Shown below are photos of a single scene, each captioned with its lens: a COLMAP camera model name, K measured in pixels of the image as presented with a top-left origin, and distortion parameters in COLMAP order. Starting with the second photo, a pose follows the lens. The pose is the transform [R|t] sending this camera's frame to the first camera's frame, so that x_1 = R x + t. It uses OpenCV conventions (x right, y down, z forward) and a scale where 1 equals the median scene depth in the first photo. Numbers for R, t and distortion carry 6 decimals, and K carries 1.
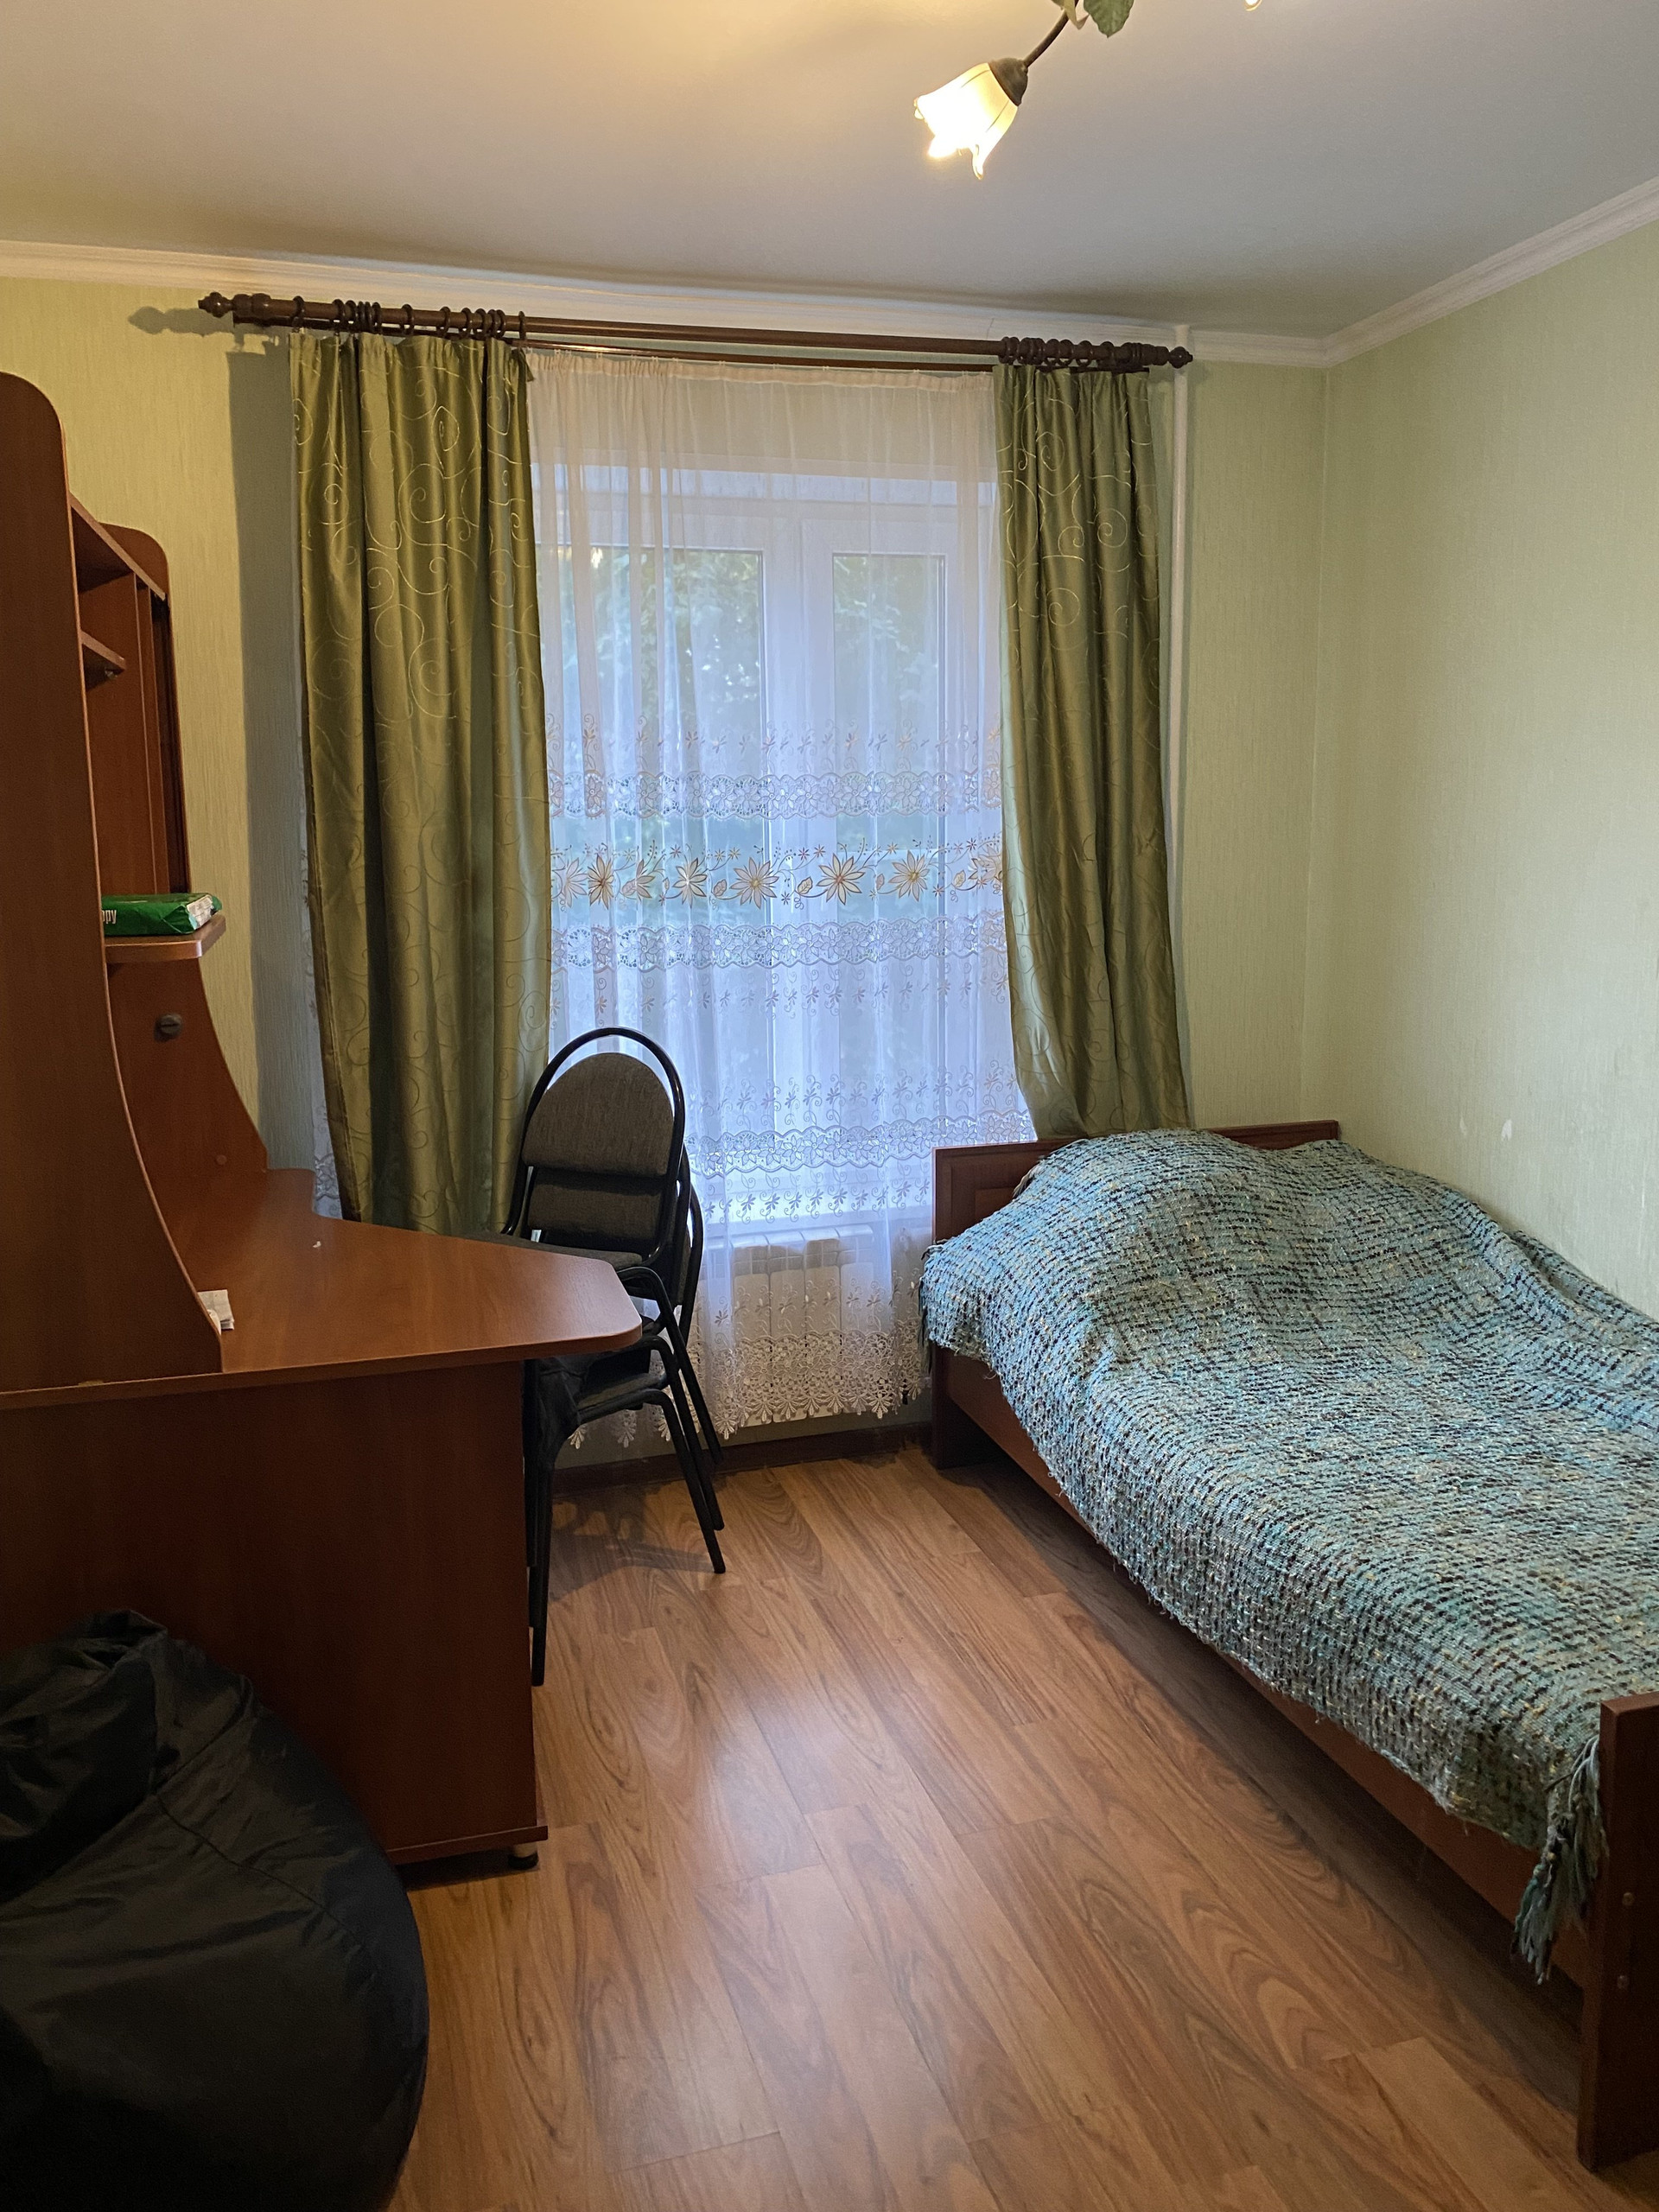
lens RADIAL K [[1709.4, 0, 839.7], [0, 1709.4, 1084.8], [0, 0, 1]] dist [0.020822, -0.005979]
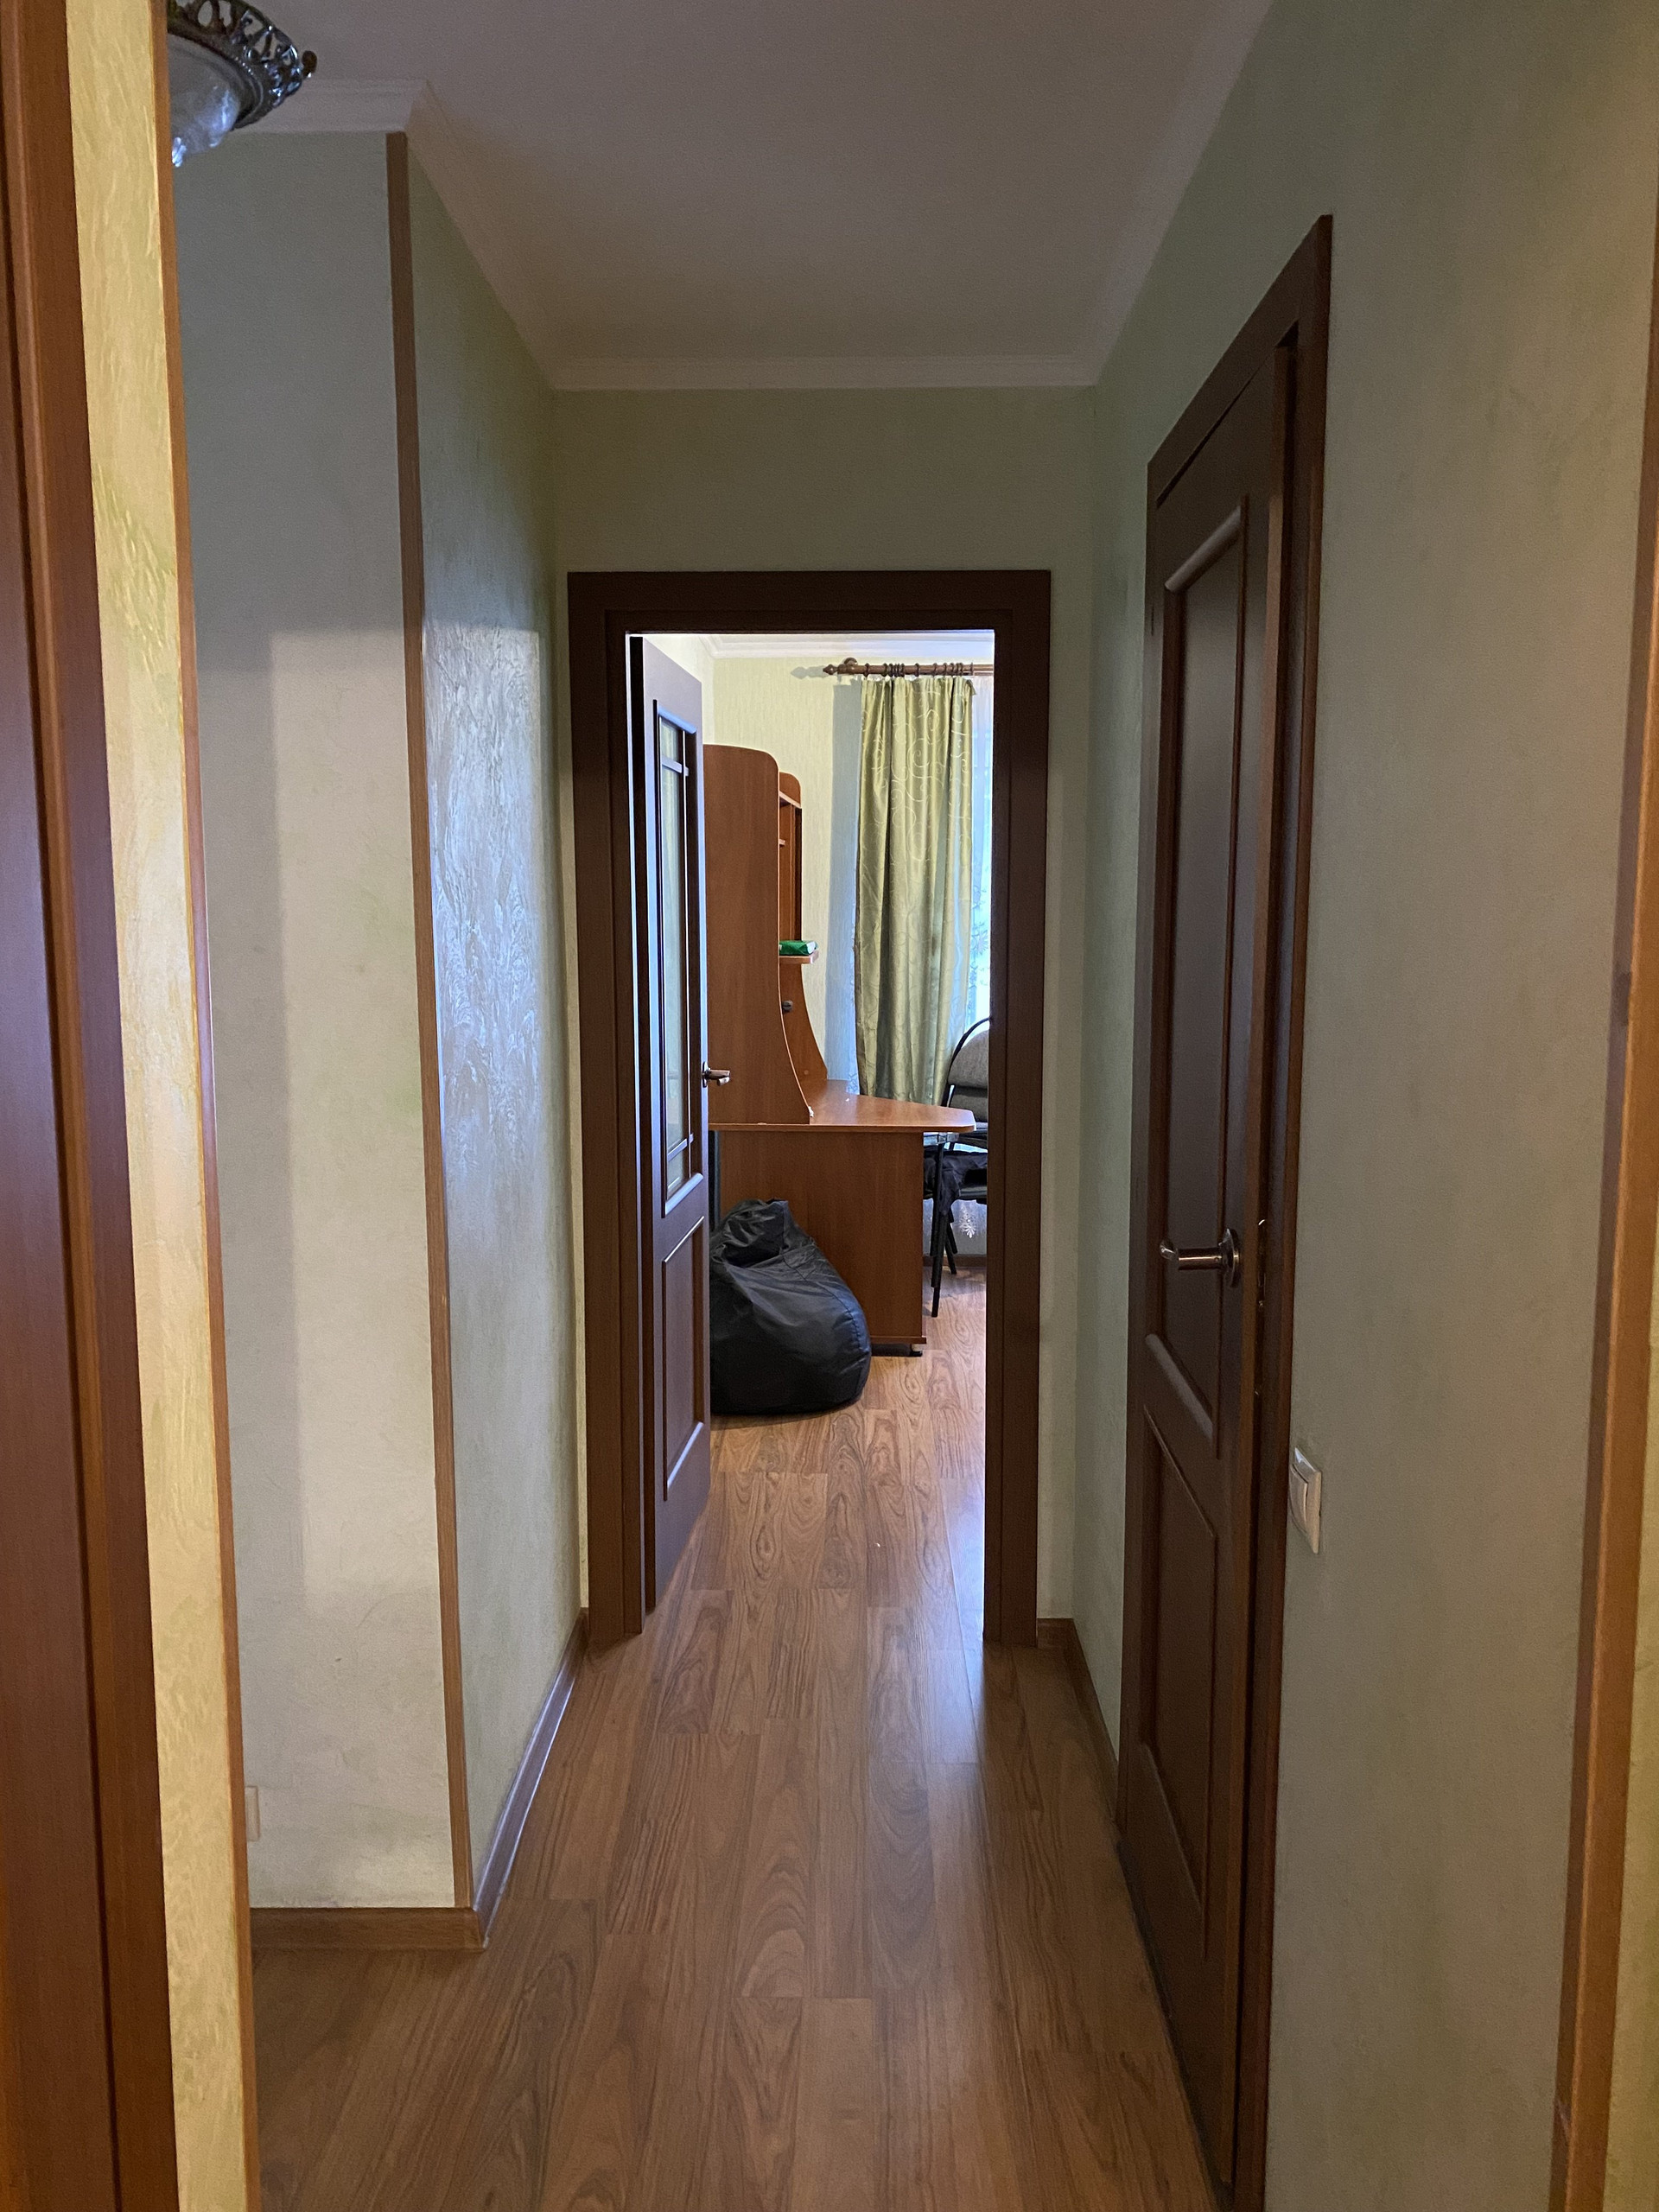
lens RADIAL K [[1709.4, 0, 824.3], [0, 1709.4, 1113.5], [0, 0, 1]] dist [0.020822, -0.005979]
pose [[0.949322, 0.051283, -0.310093, 0.306266], [-0.061885, 0.997784, -0.024443, 0.143605], [0.308152, 0.042395, 0.950392, -0.963779]]
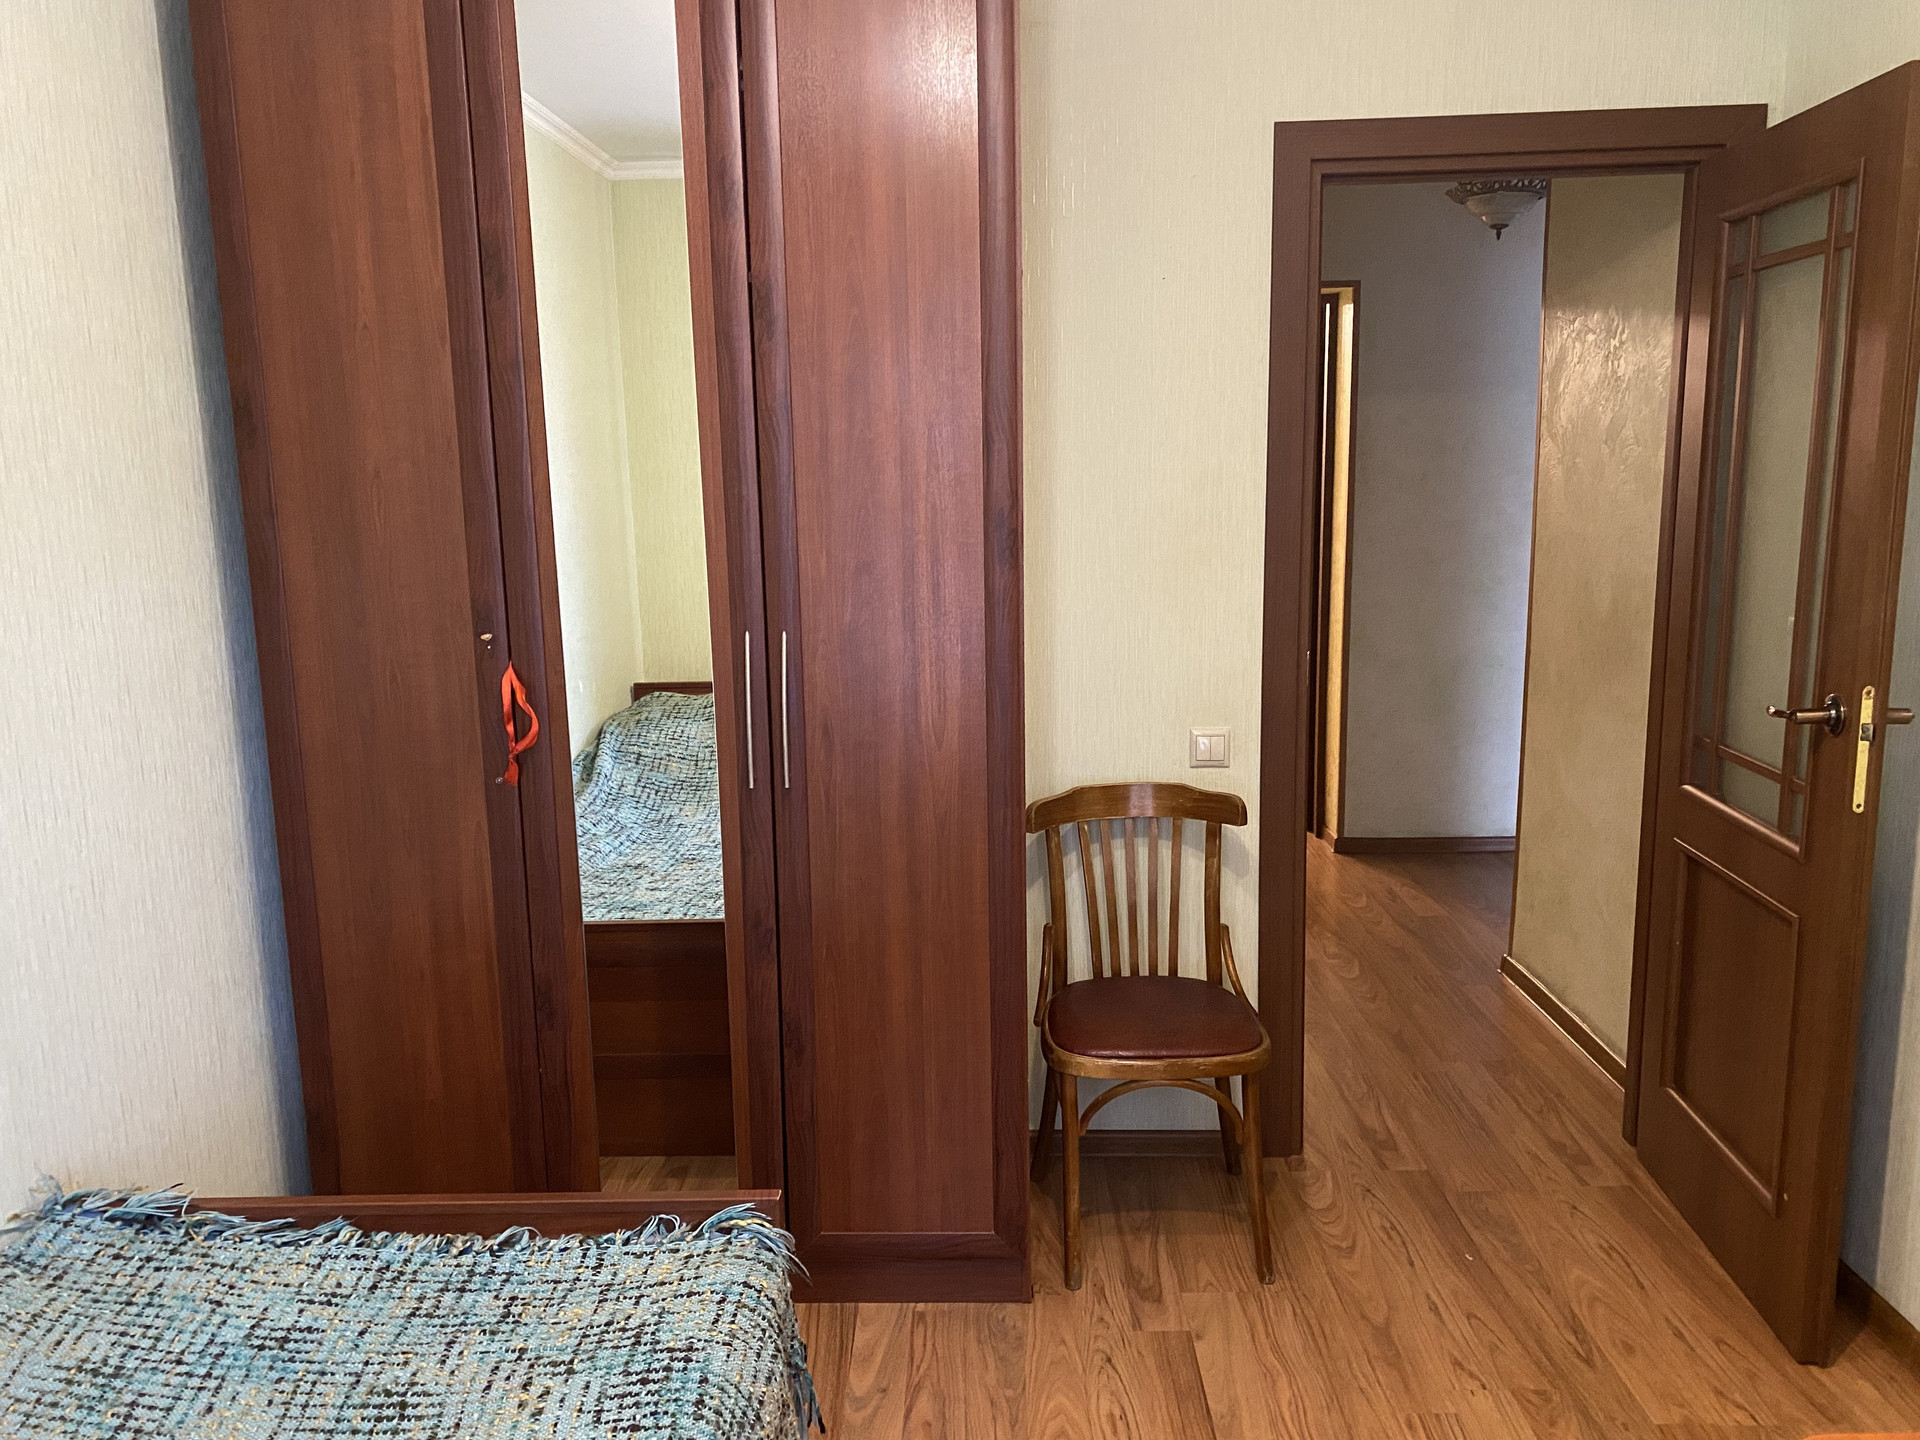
lens RADIAL K [[1483.8, 0, 960.4], [0, 1483.8, 720.9], [0, 0, 1]] dist [0.020822, -0.005979]
pose [[-0.952025, -0.029178, 0.304625, -0.254527], [0.075202, 0.942612, 0.325311, -0.441908], [-0.296636, 0.332613, -0.895196, 2.646486]]
